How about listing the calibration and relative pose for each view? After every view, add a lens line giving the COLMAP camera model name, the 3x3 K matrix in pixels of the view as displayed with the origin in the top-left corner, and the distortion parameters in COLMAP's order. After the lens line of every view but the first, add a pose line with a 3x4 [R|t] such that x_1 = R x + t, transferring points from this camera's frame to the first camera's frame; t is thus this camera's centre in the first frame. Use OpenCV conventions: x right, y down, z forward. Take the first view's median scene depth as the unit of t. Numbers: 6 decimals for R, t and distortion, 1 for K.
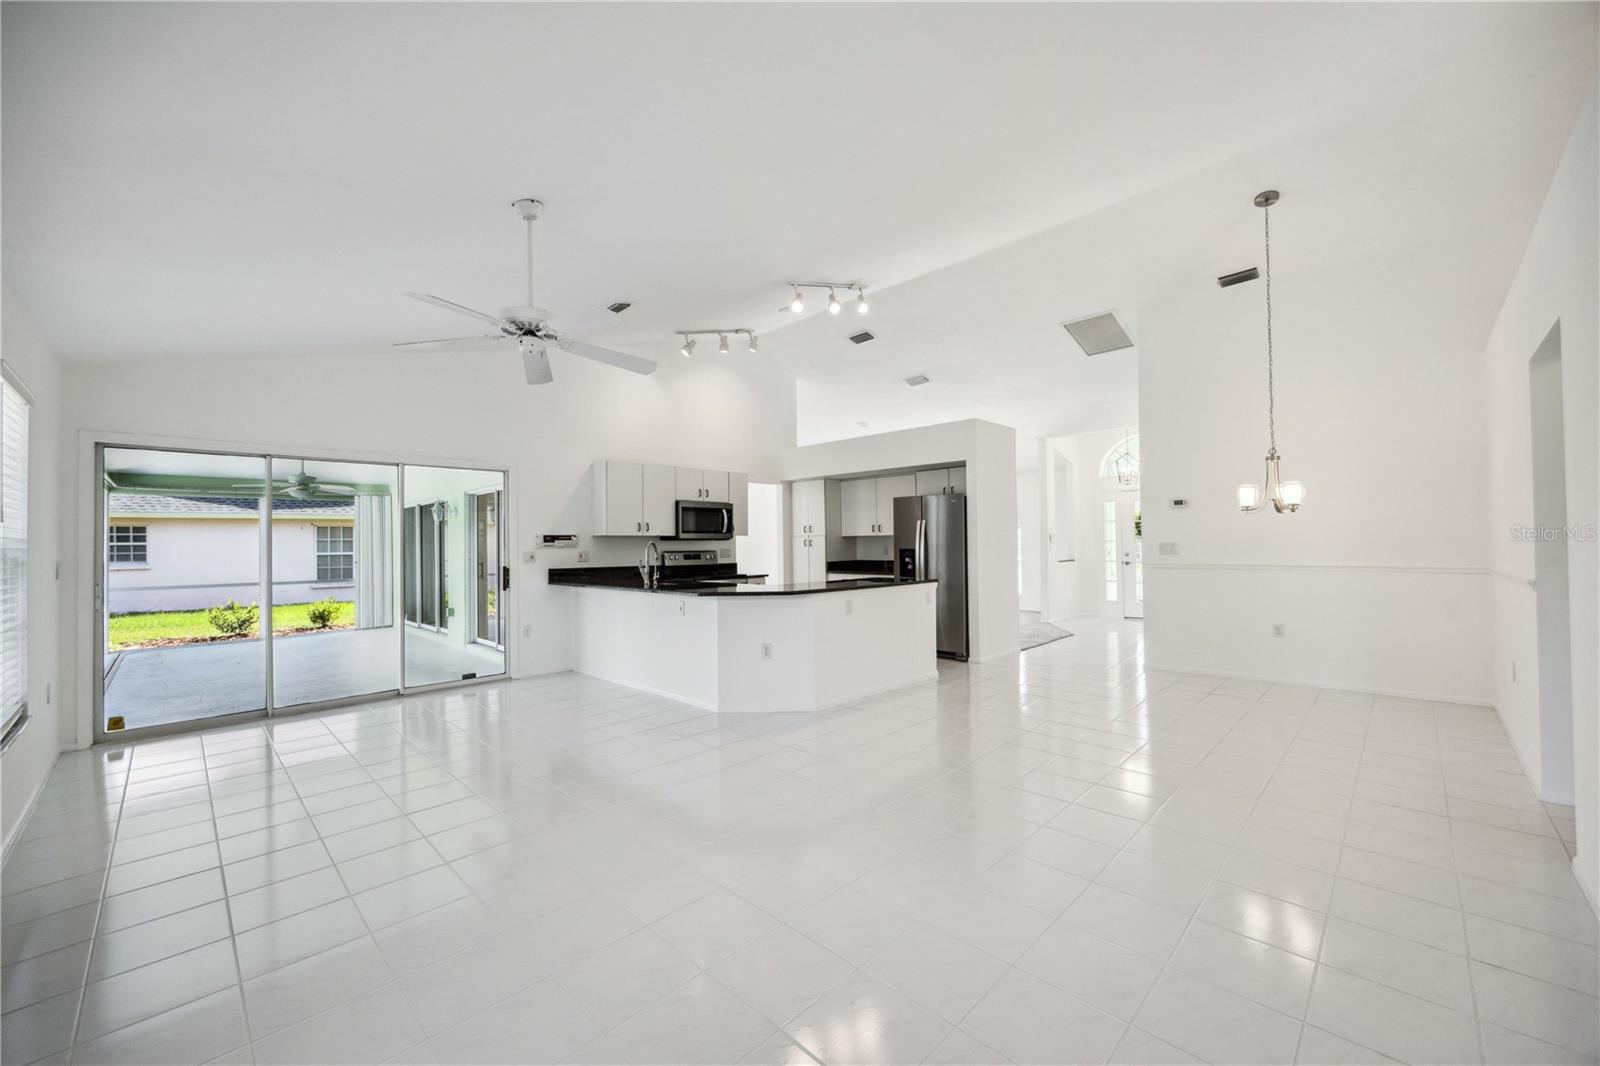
lens RADIAL K [[619.4, 0, 808.0], [0, 619.4, 531.2], [0, 0, 1]] dist [0.002011, -0.001799]
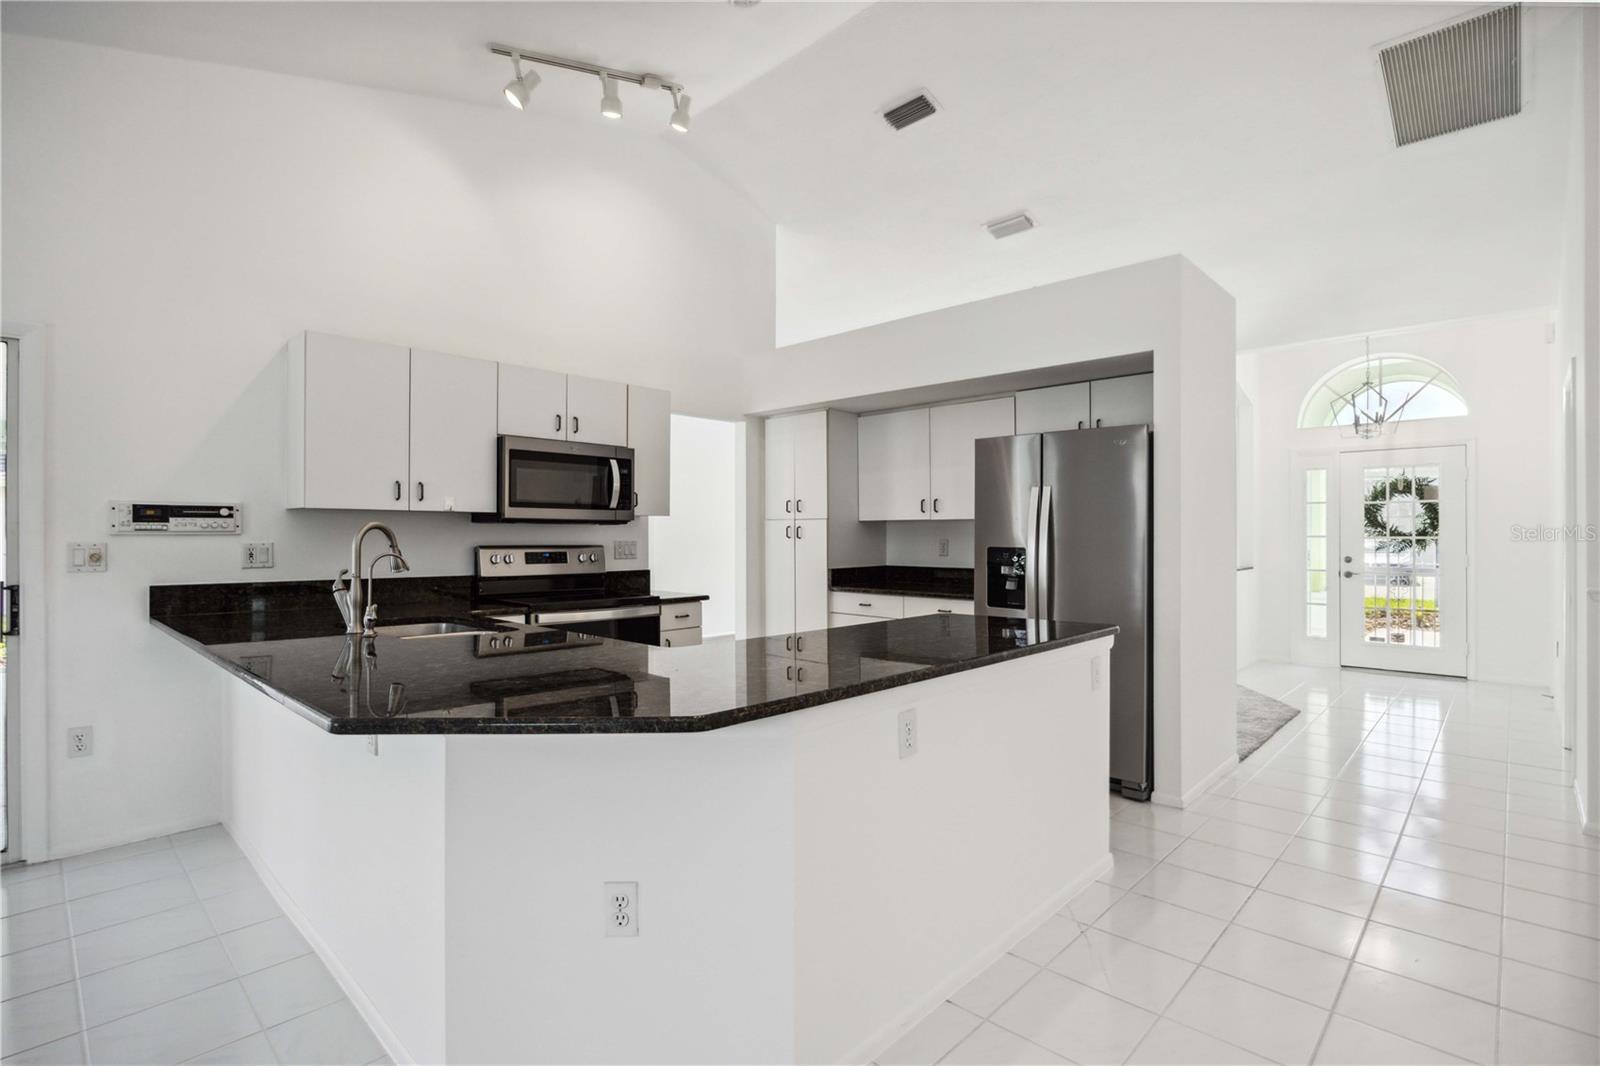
lens RADIAL K [[740.2, 0, 812.6], [0, 740.2, 528.7], [0, 0, 1]] dist [-0.027212, 0.003176]
pose [[0.999906, 0.013674, -0.001033, 0.020411], [-0.013659, 0.999822, 0.012985, 0.009296], [0.001210, -0.012969, 0.999915, 0.457187]]
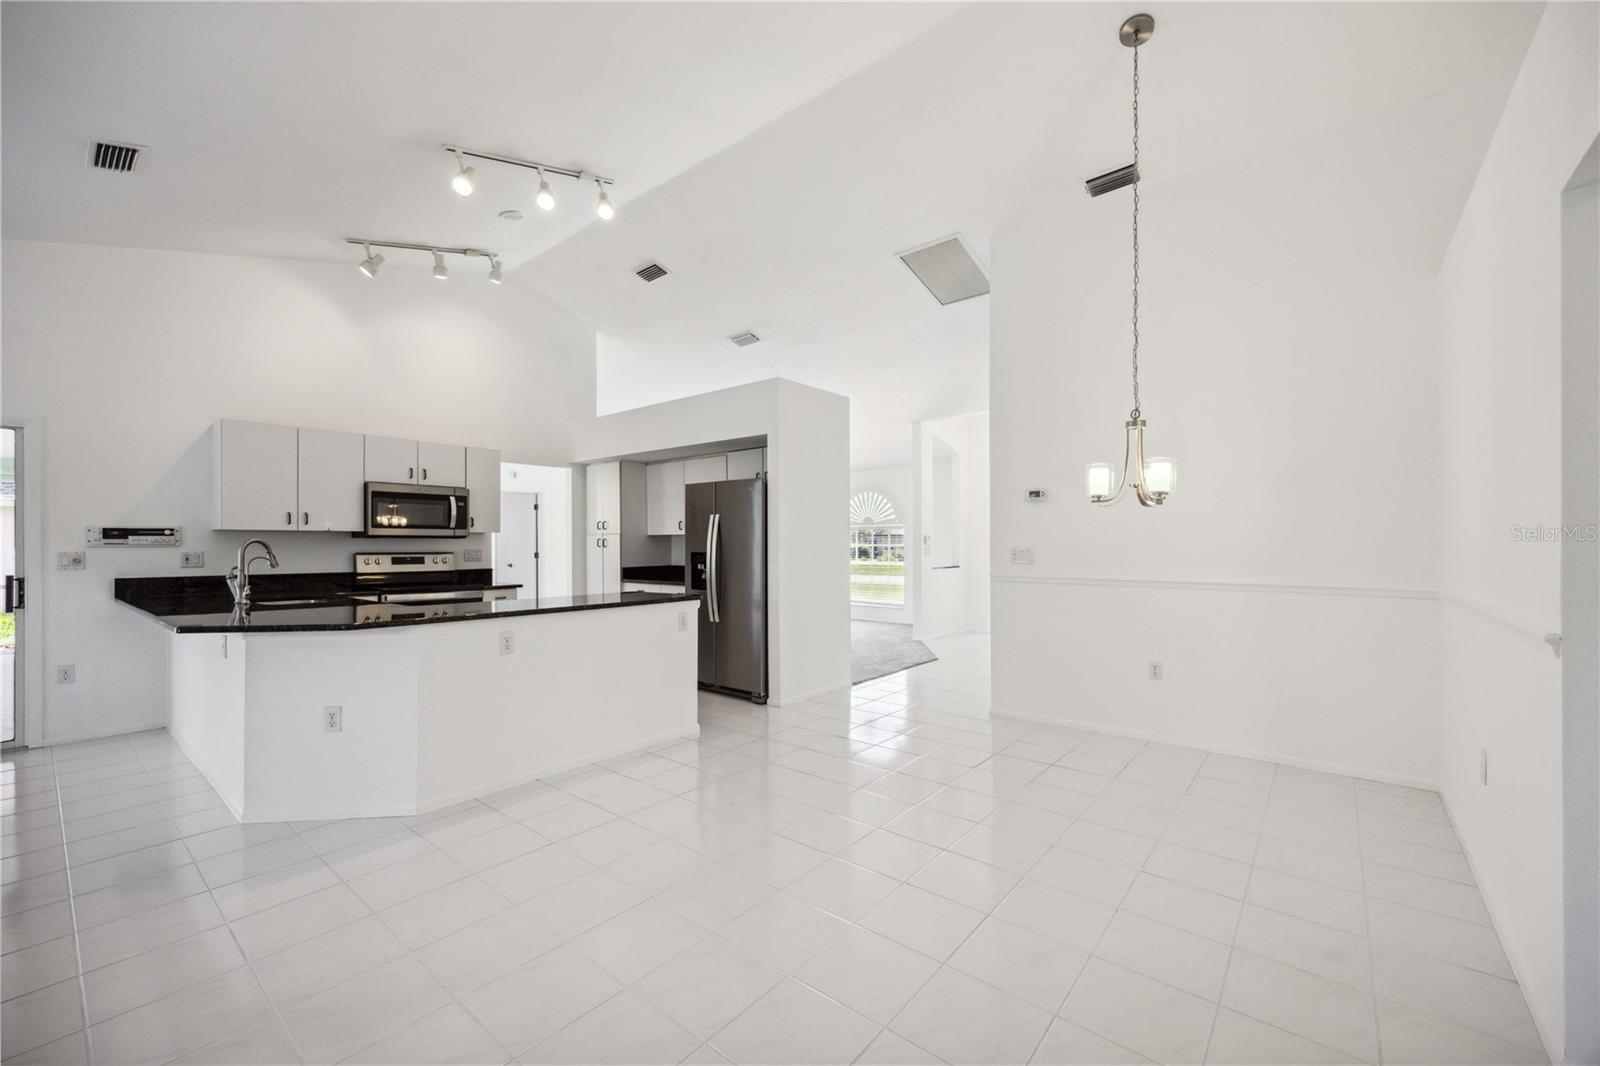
lens RADIAL K [[619.4, 0, 801.5], [0, 619.4, 539.3], [0, 0, 1]] dist [0.002011, -0.001799]
pose [[0.997814, 0.010933, 0.065175, 0.245391], [-0.011836, 0.999839, 0.013490, 0.001026], [-0.065017, -0.014232, 0.997783, 0.251258]]
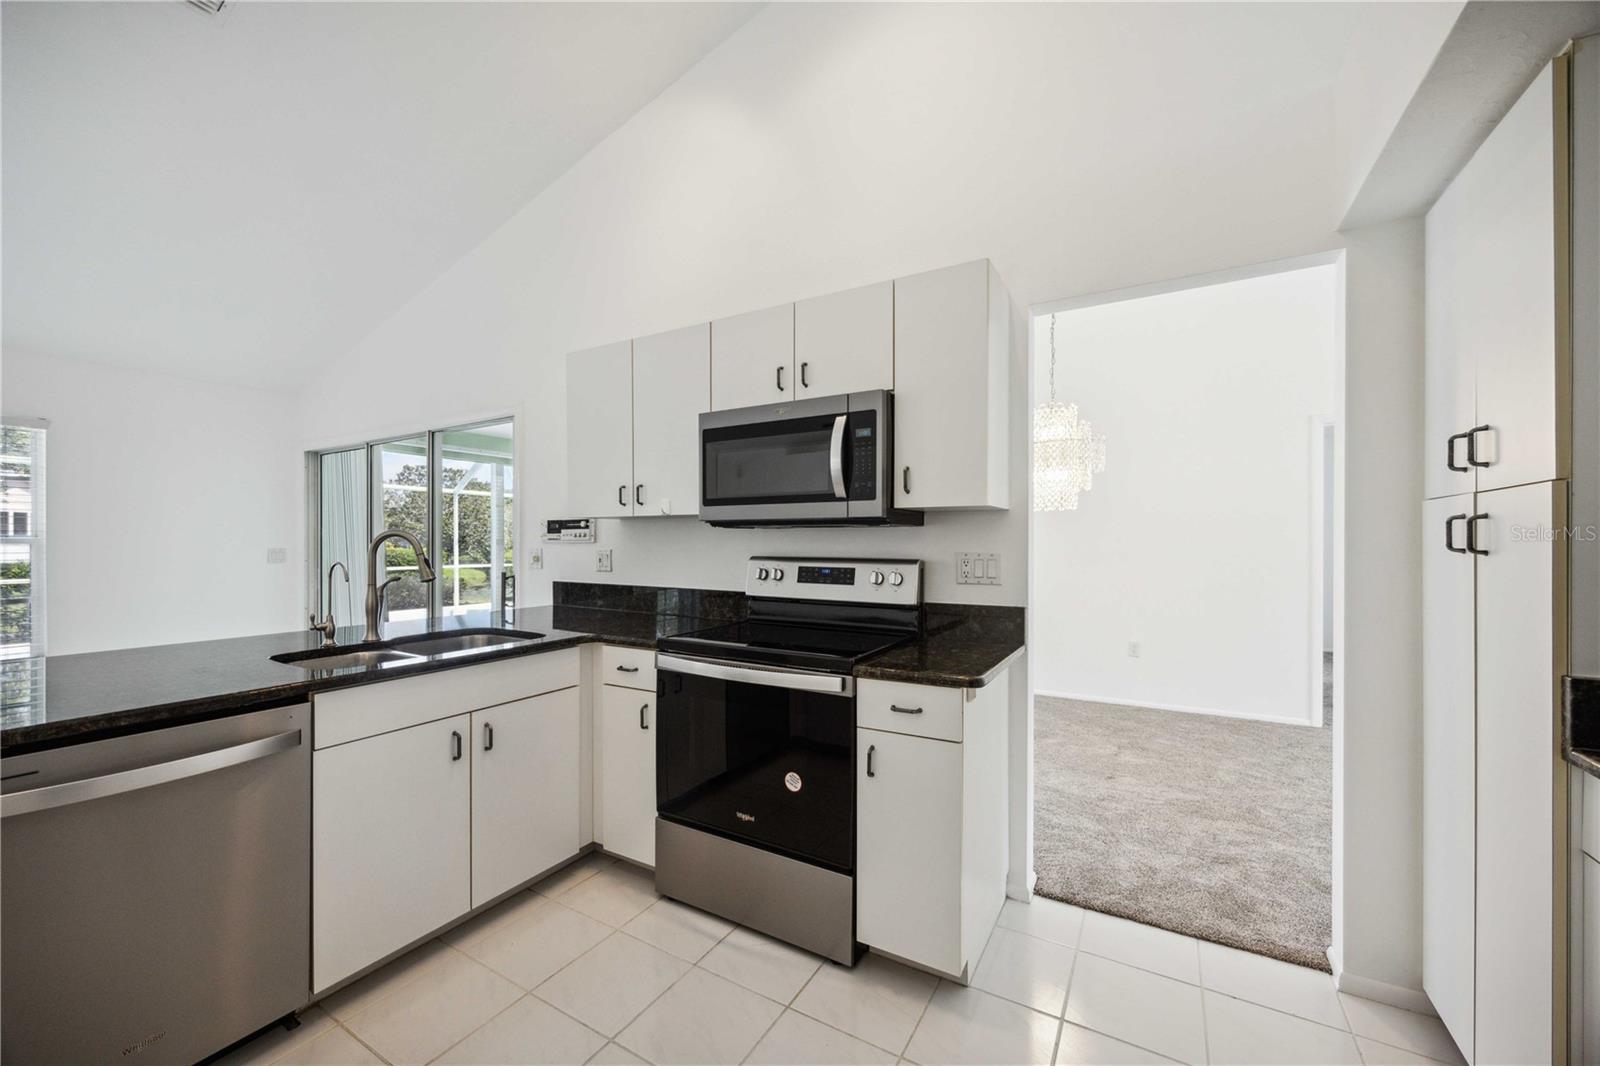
lens RADIAL K [[619.4, 0, 815.5], [0, 619.4, 539.9], [0, 0, 1]] dist [0.002011, -0.001799]
pose [[0.211530, 0.008651, -0.977333, 0.149321], [0.017917, 0.999758, 0.012728, 0.018980], [0.977207, -0.020204, 0.211324, 0.981804]]
